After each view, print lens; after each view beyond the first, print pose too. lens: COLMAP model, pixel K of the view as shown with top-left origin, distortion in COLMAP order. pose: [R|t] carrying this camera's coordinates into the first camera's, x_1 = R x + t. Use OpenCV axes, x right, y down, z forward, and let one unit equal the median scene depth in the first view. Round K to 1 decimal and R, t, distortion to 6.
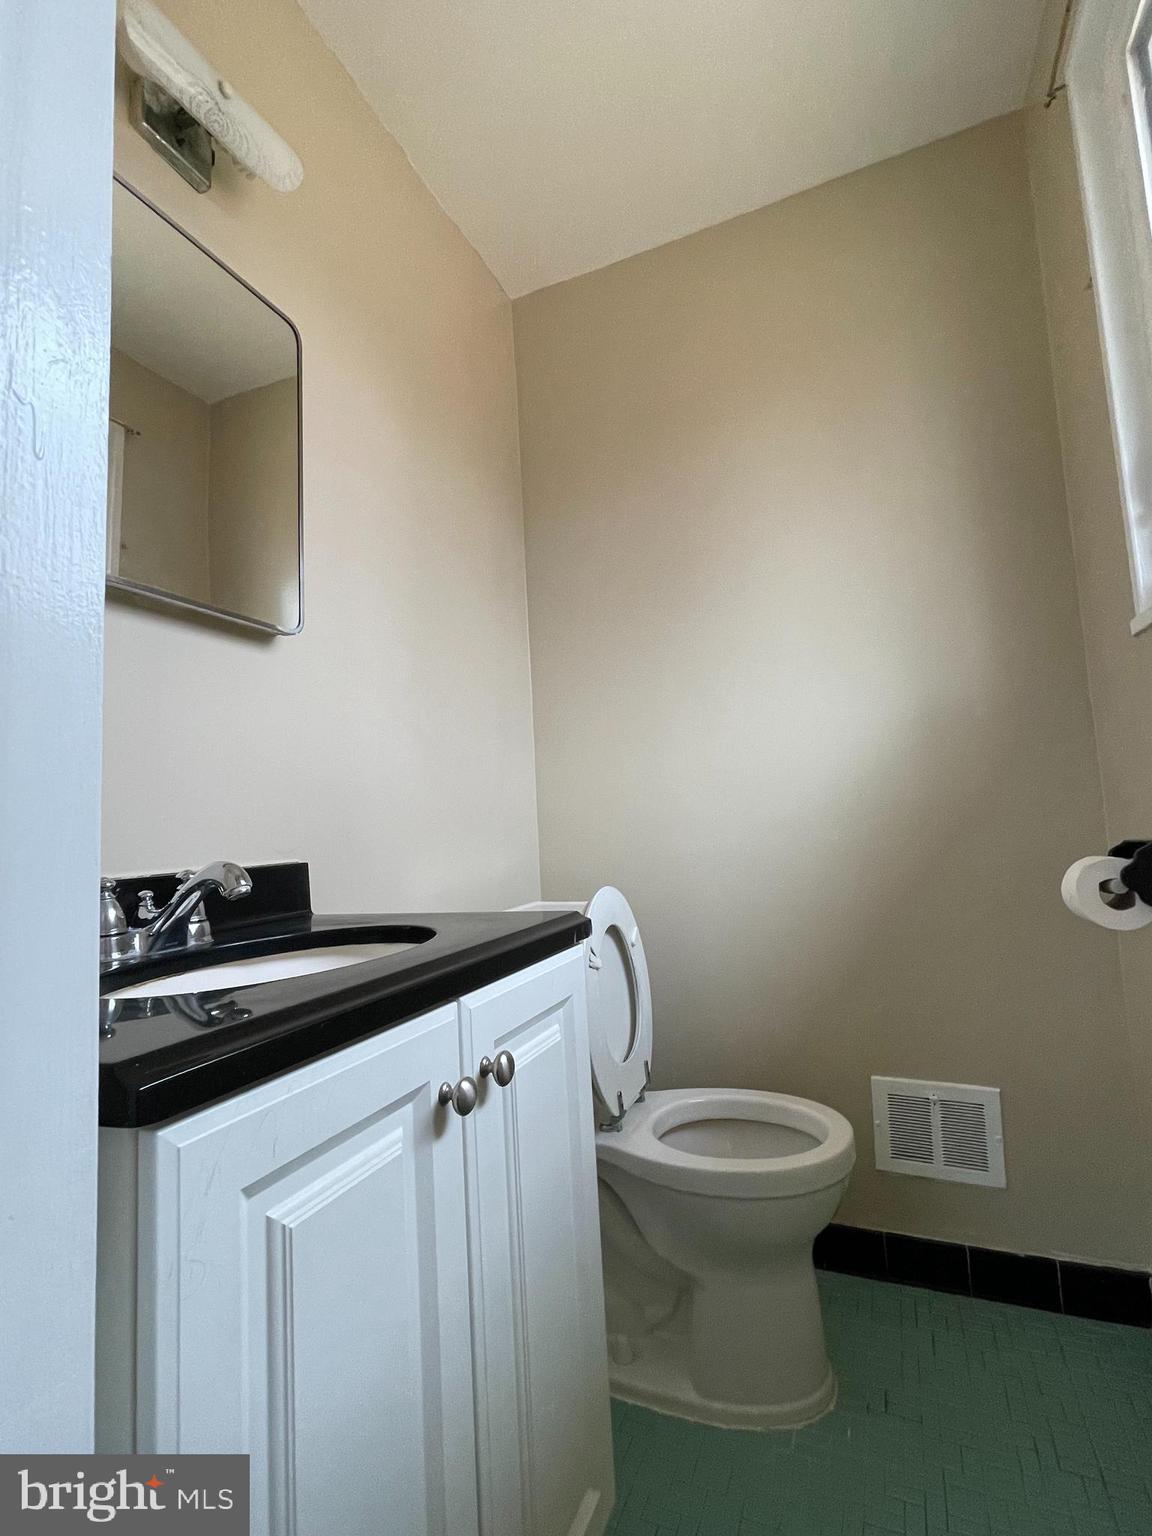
lens RADIAL K [[721.8, 0, 574.6], [0, 721.8, 761.5], [0, 0, 1]] dist [-0.004512, 0.002878]
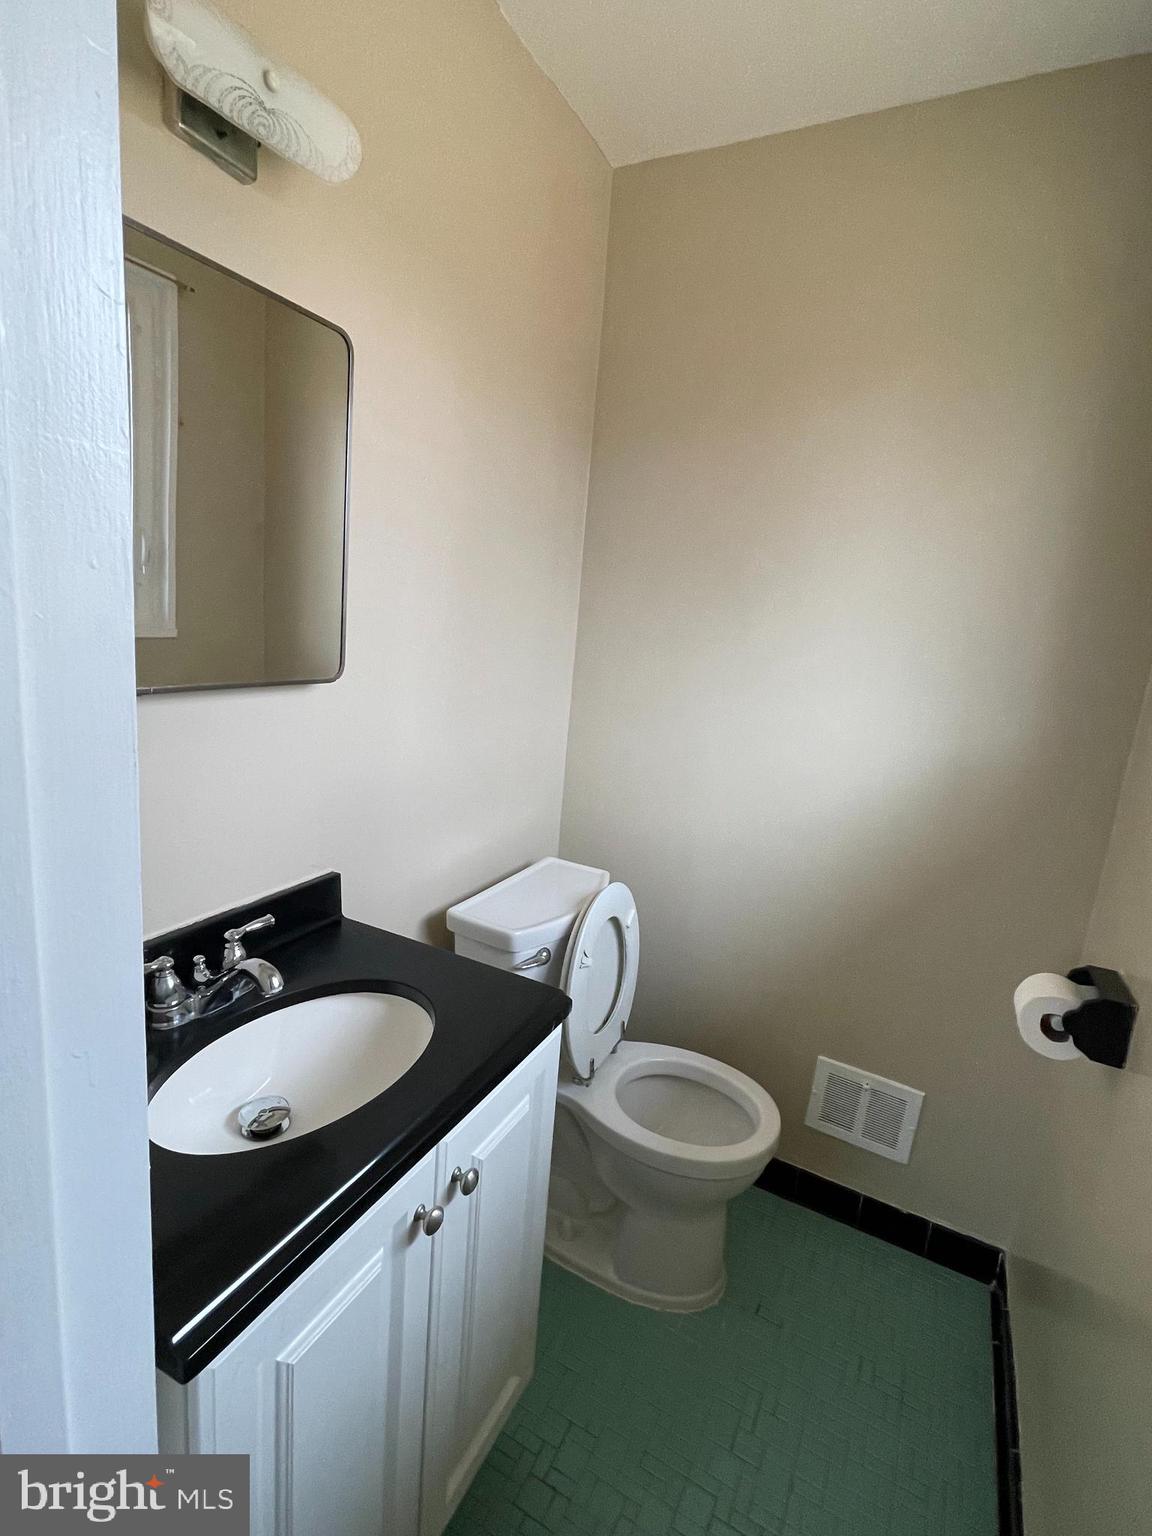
lens RADIAL K [[721.8, 0, 578.2], [0, 721.8, 748.3], [0, 0, 1]] dist [-0.004512, 0.002878]
pose [[0.987644, 0.148657, -0.049603, 0.023570], [-0.128276, 0.948682, 0.289045, -0.396394], [0.090026, -0.279111, 0.956030, 0.005697]]
